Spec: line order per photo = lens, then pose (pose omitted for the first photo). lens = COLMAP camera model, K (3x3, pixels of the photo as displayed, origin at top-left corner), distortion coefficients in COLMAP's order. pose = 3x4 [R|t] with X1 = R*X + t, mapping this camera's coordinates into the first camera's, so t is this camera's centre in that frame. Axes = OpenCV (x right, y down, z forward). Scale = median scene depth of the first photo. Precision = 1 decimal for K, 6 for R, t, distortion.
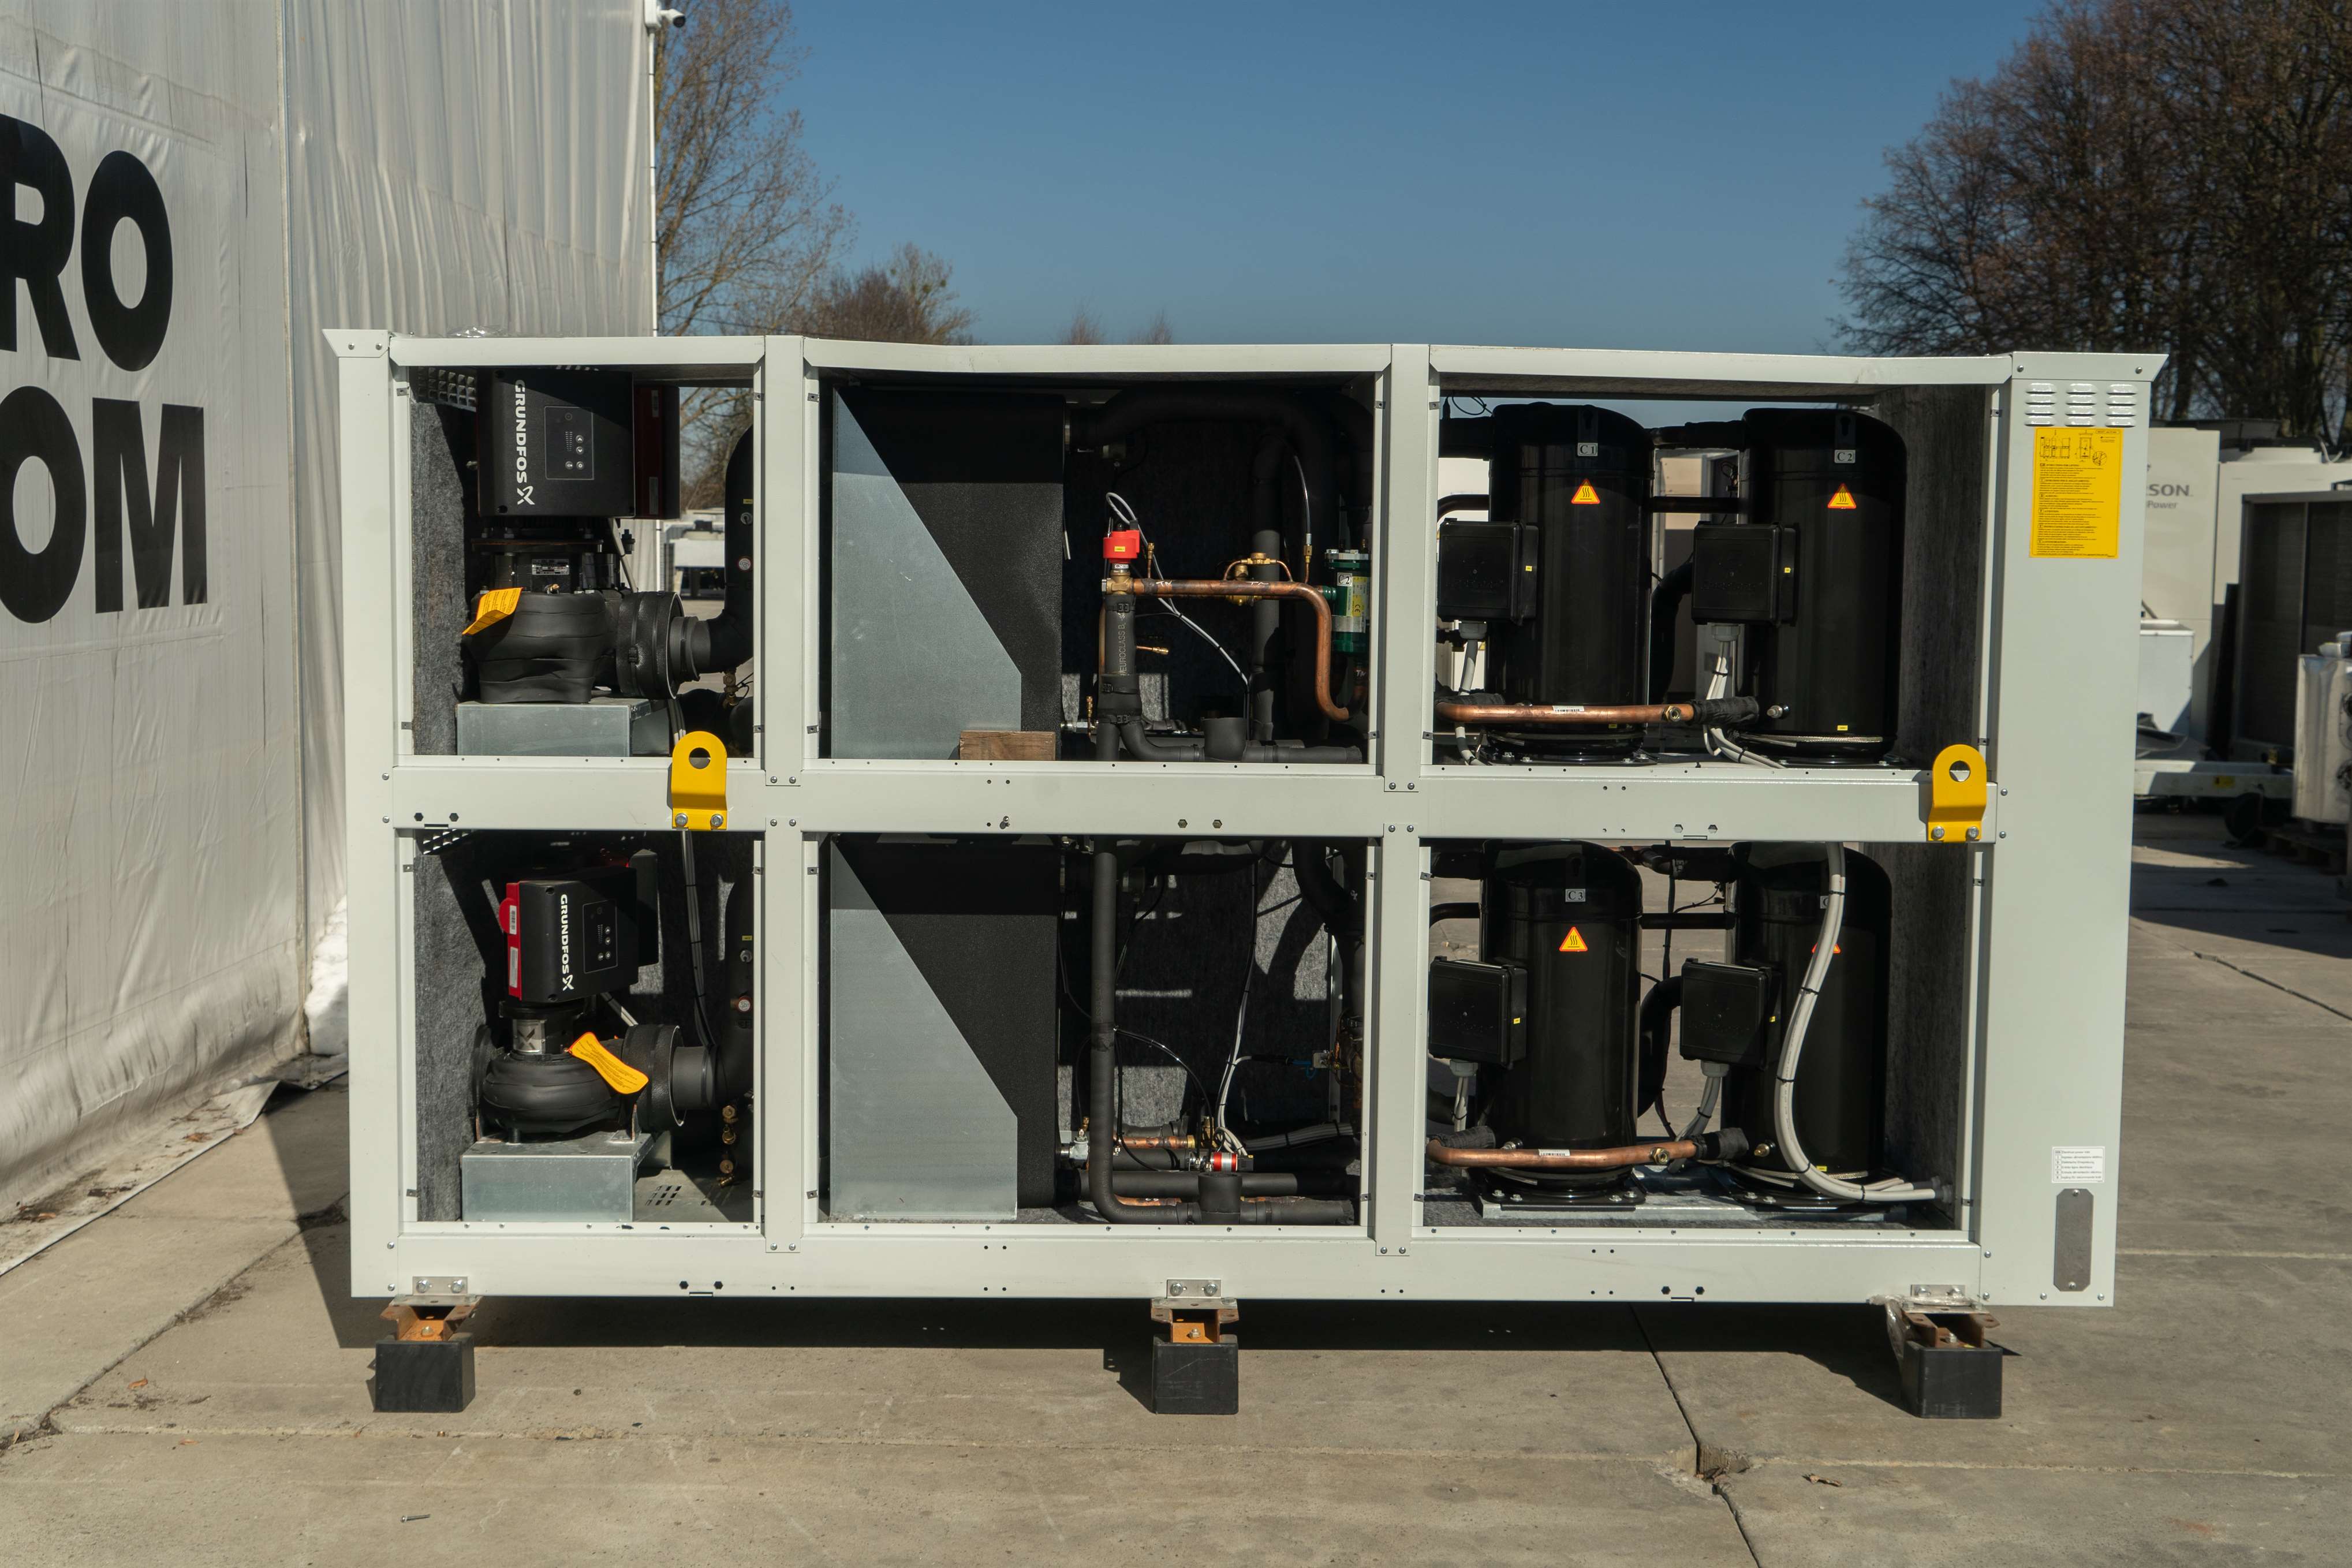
lens RADIAL K [[2662.8, 0, 1181.8], [0, 2662.8, 774.3], [0, 0, 1]] dist [0.024062, 0.000000]
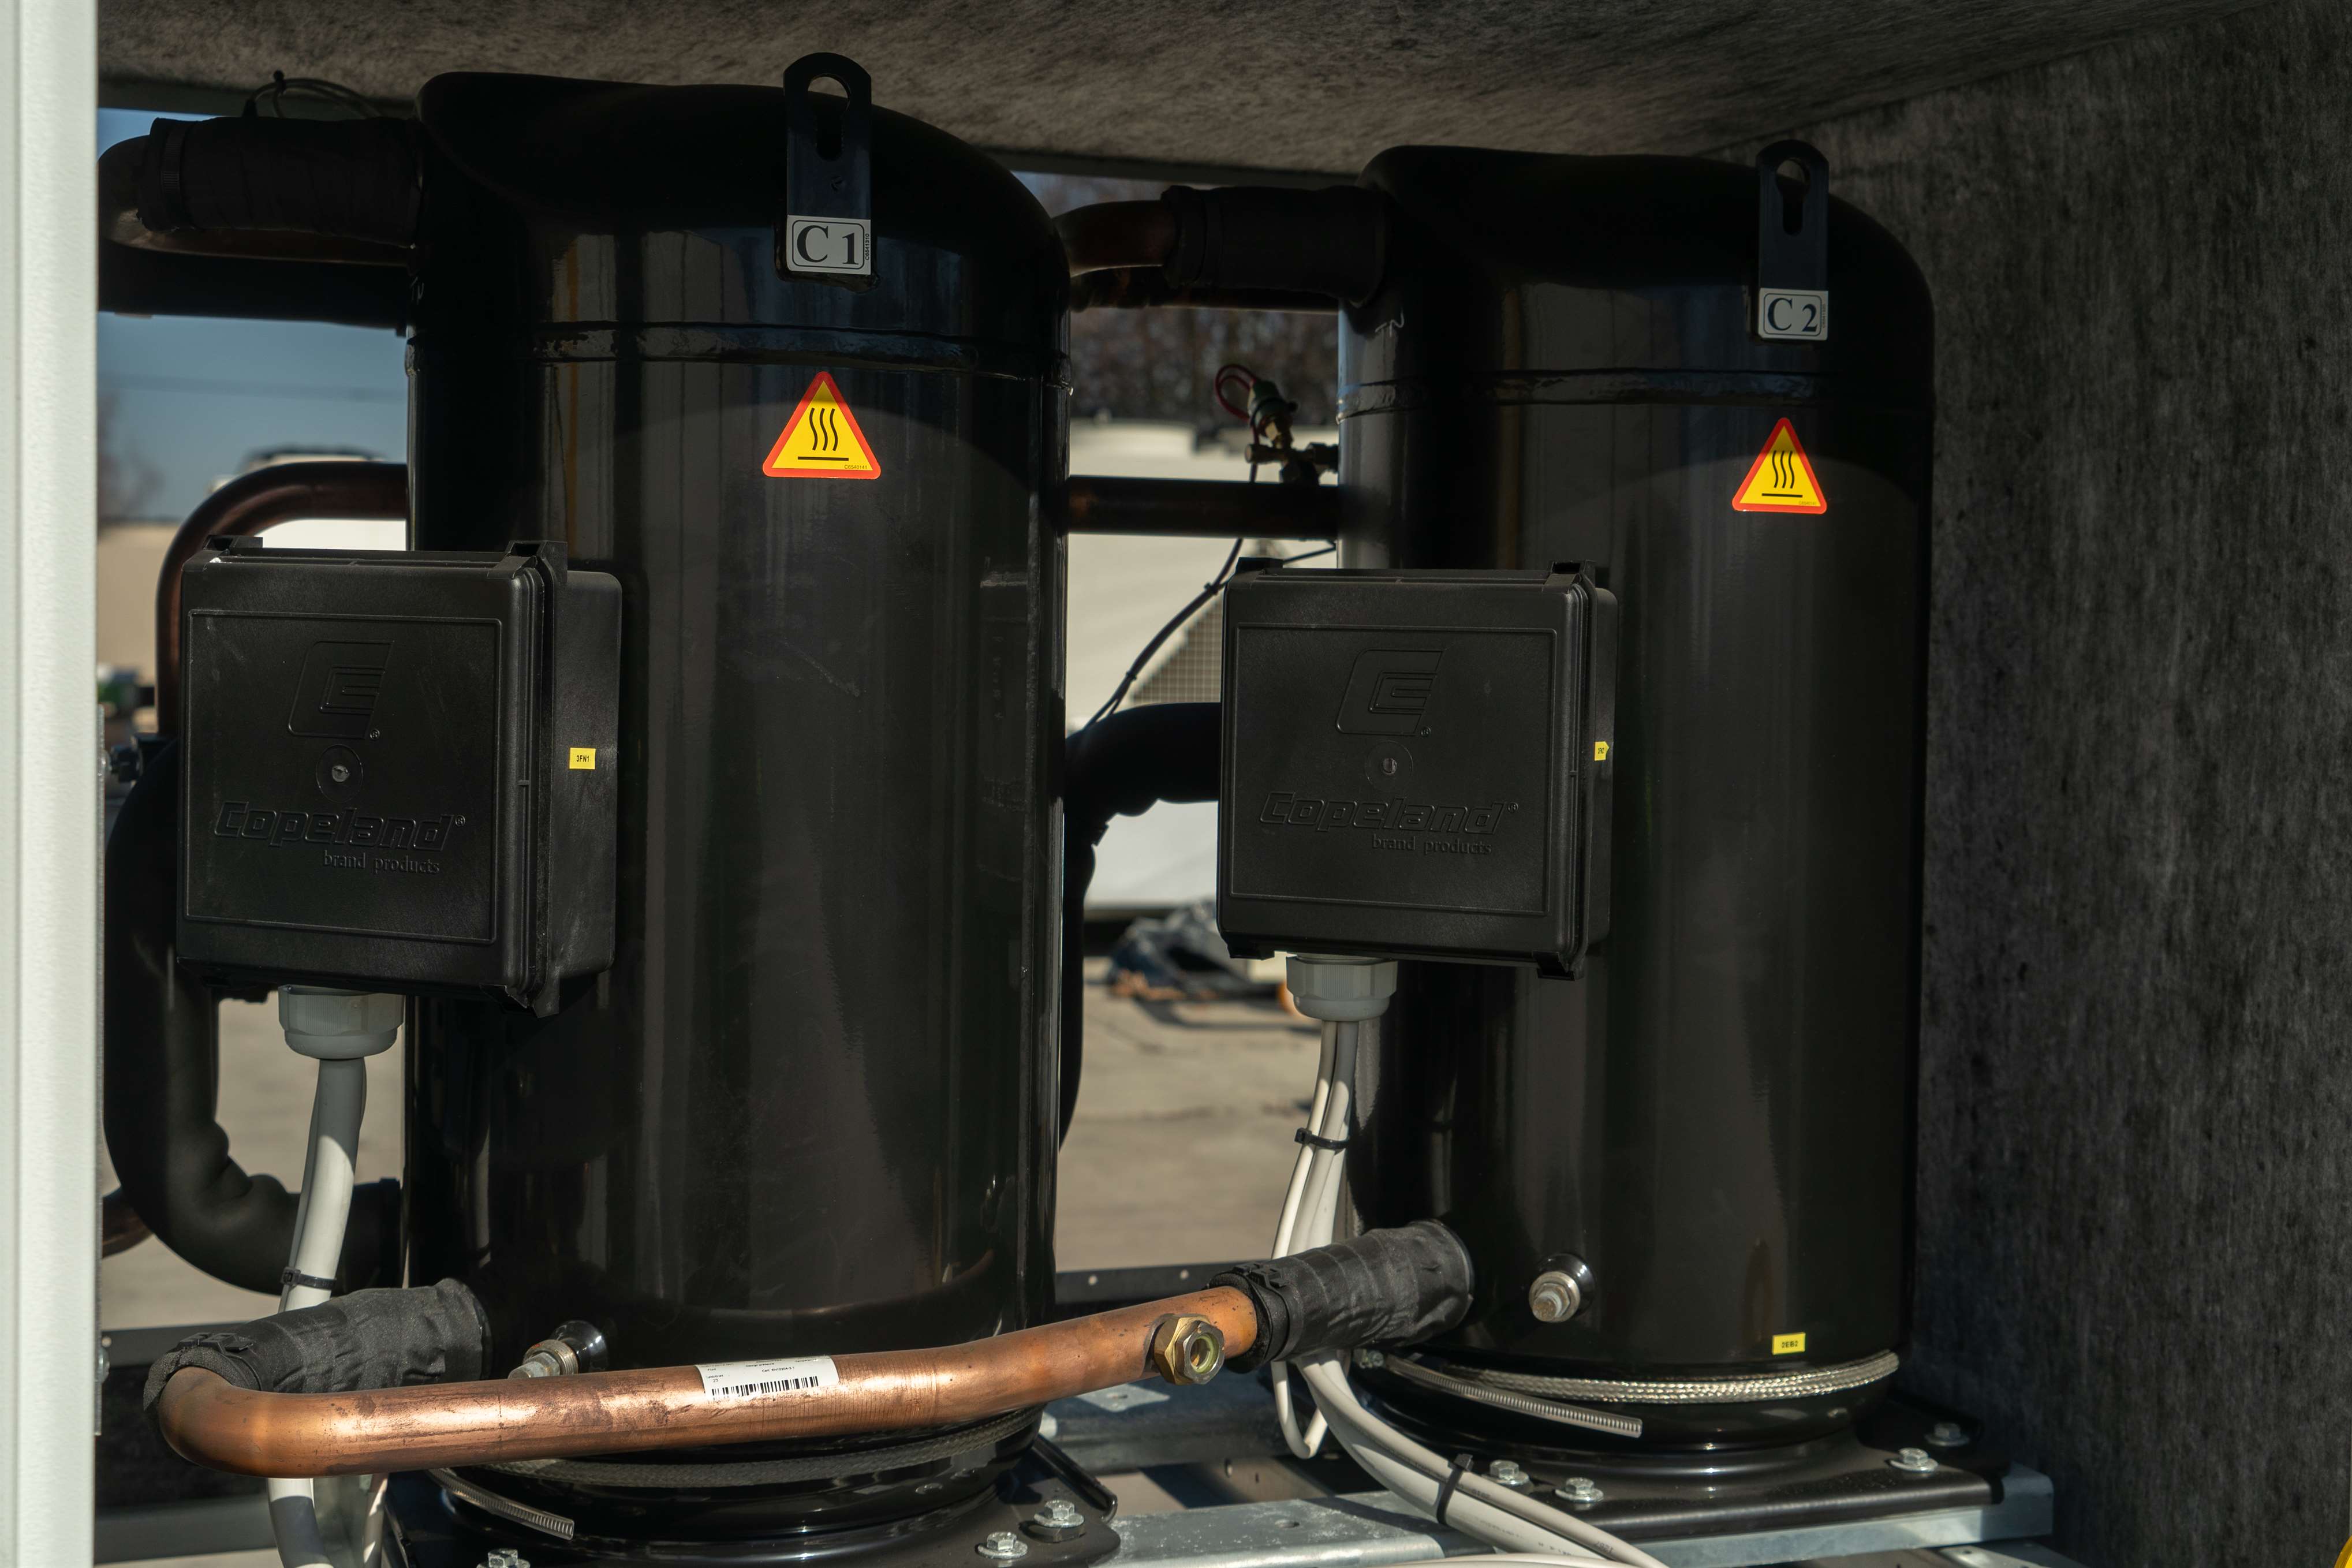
lens RADIAL K [[3103.0, 0, 1170.7], [0, 3103.0, 770.2], [0, 0, 1]] dist [0.039772, 0.000000]
pose [[0.948595, -0.013807, 0.316190, 0.095649], [0.024863, 0.999211, -0.030960, -0.067887], [-0.315513, 0.037230, 0.948191, 0.744921]]
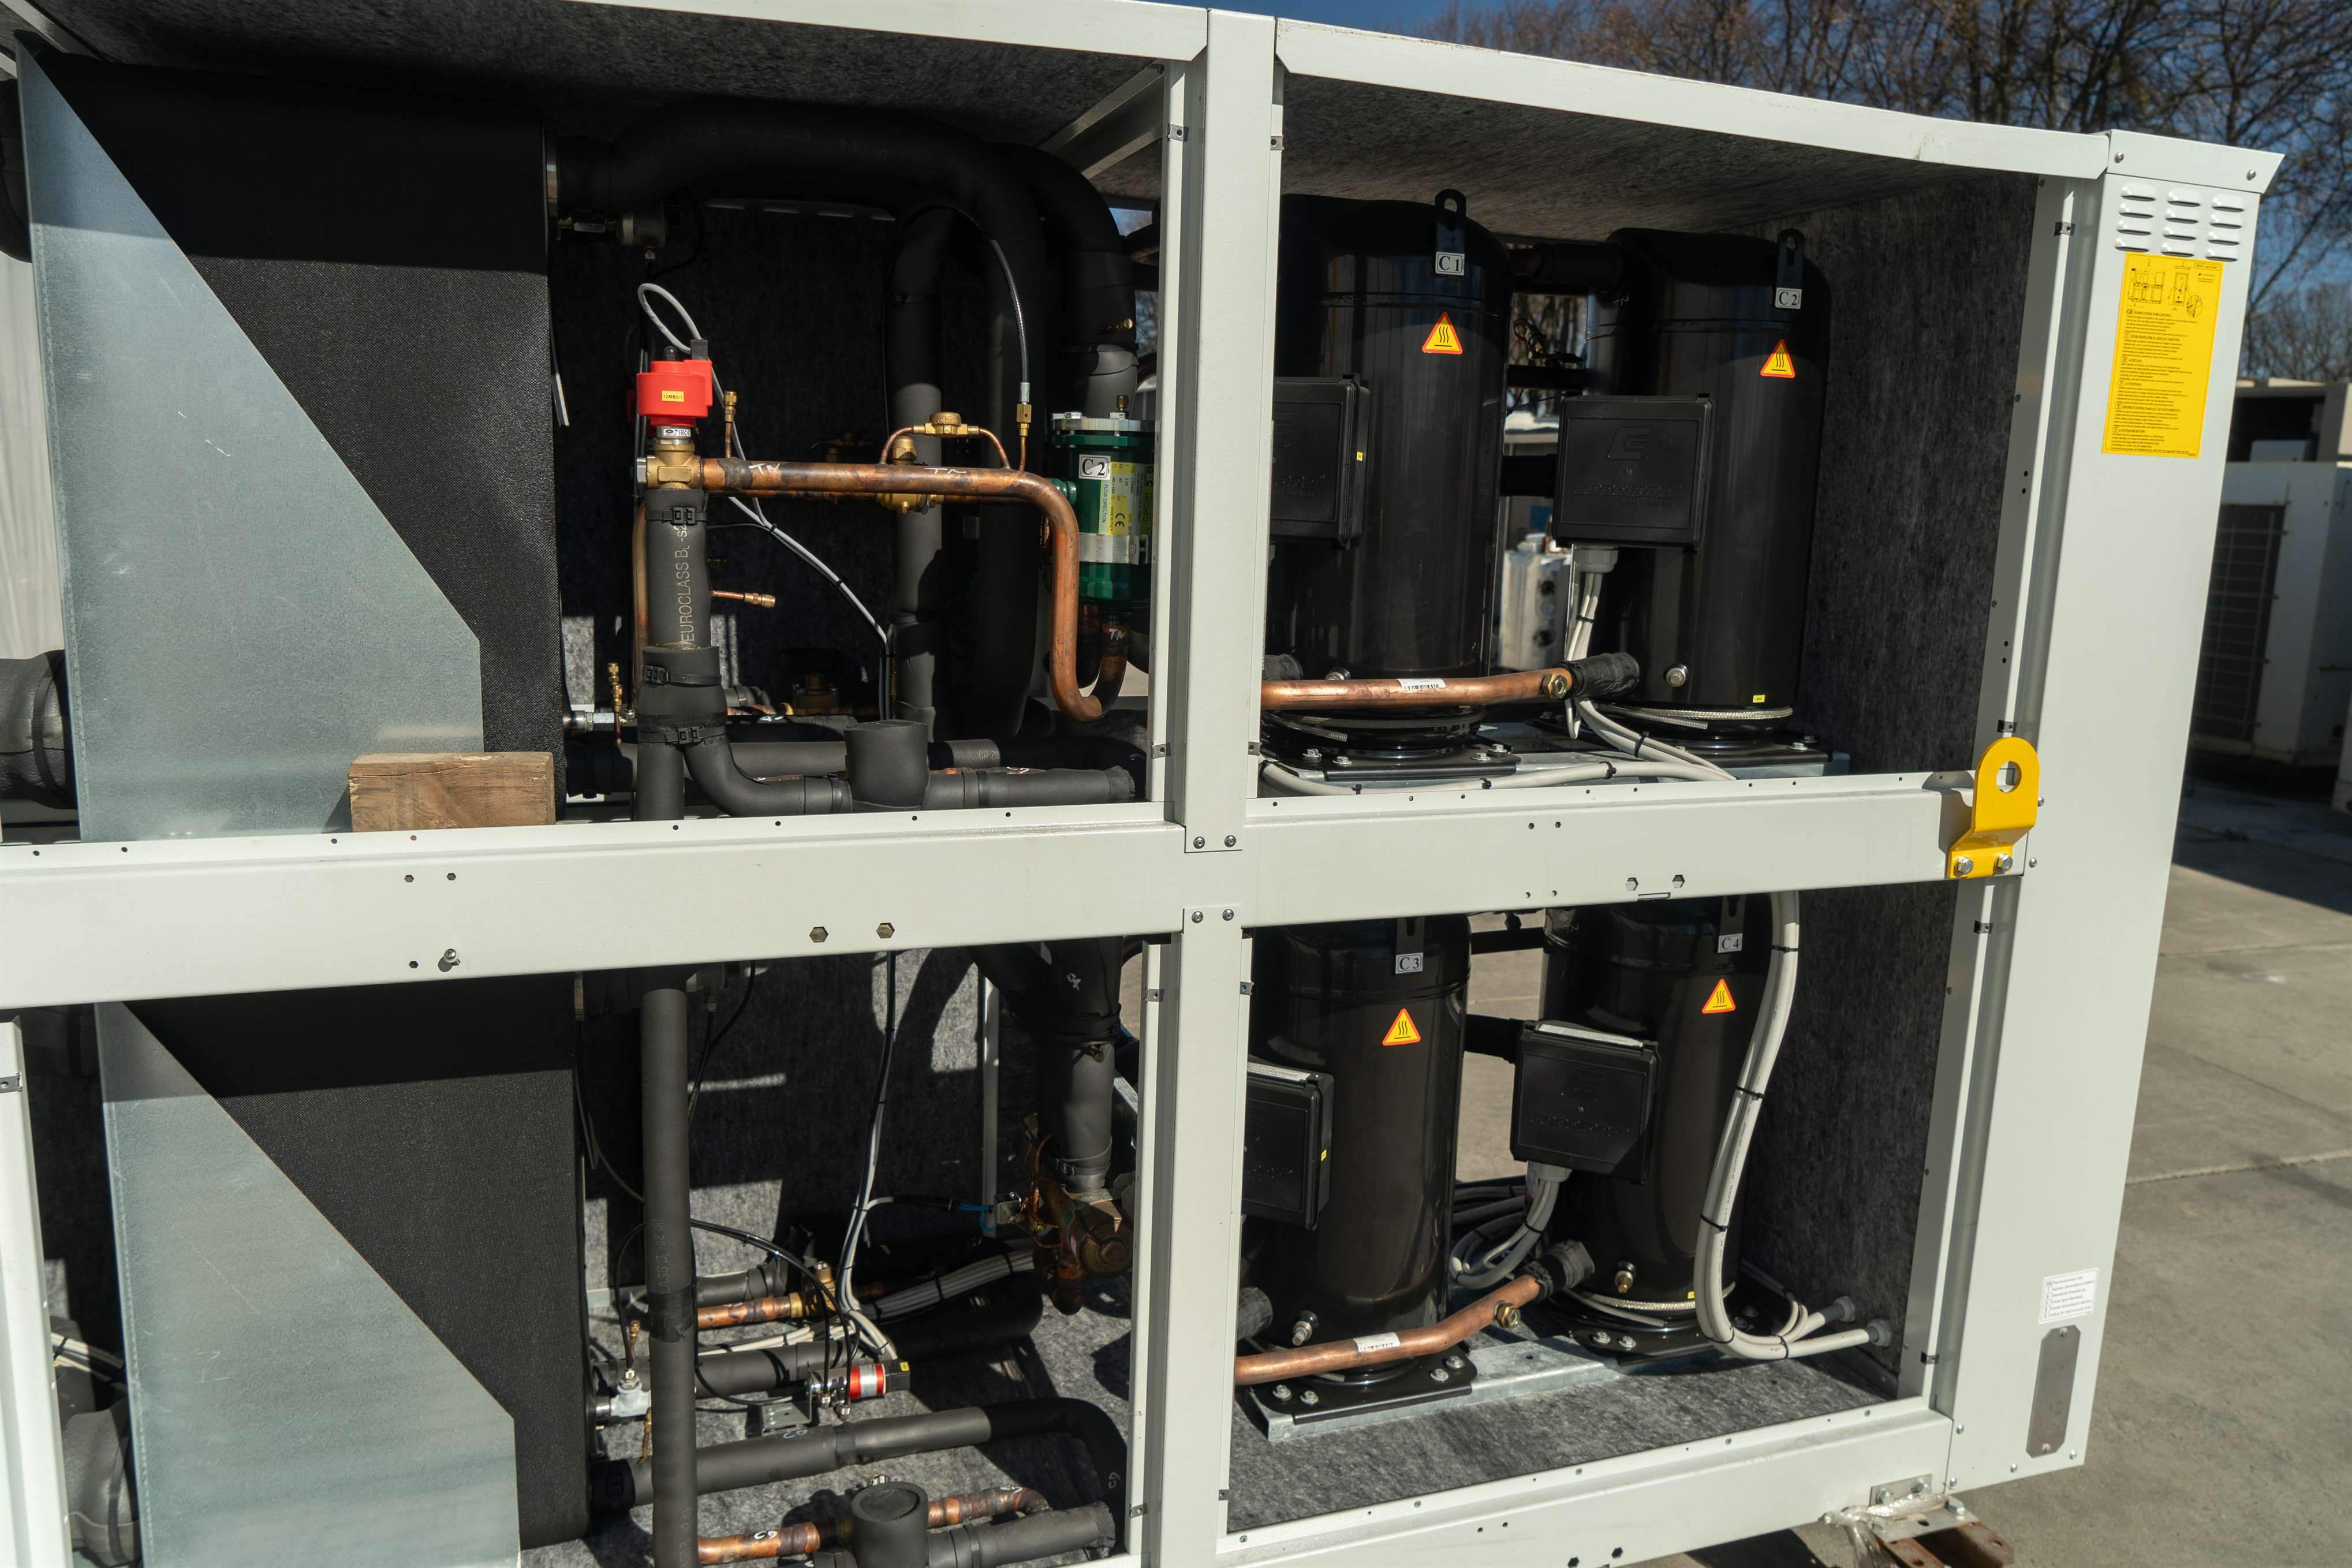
lens RADIAL K [[1623.7, 0, 1169.6], [0, 1623.7, 771.9], [0, 0, 1]] dist [-0.015770, 0.012039]
pose [[0.953429, -0.037845, 0.299234, -0.027175], [0.008374, 0.995036, 0.099164, -0.042903], [-0.301501, -0.092041, 0.949013, 0.660158]]
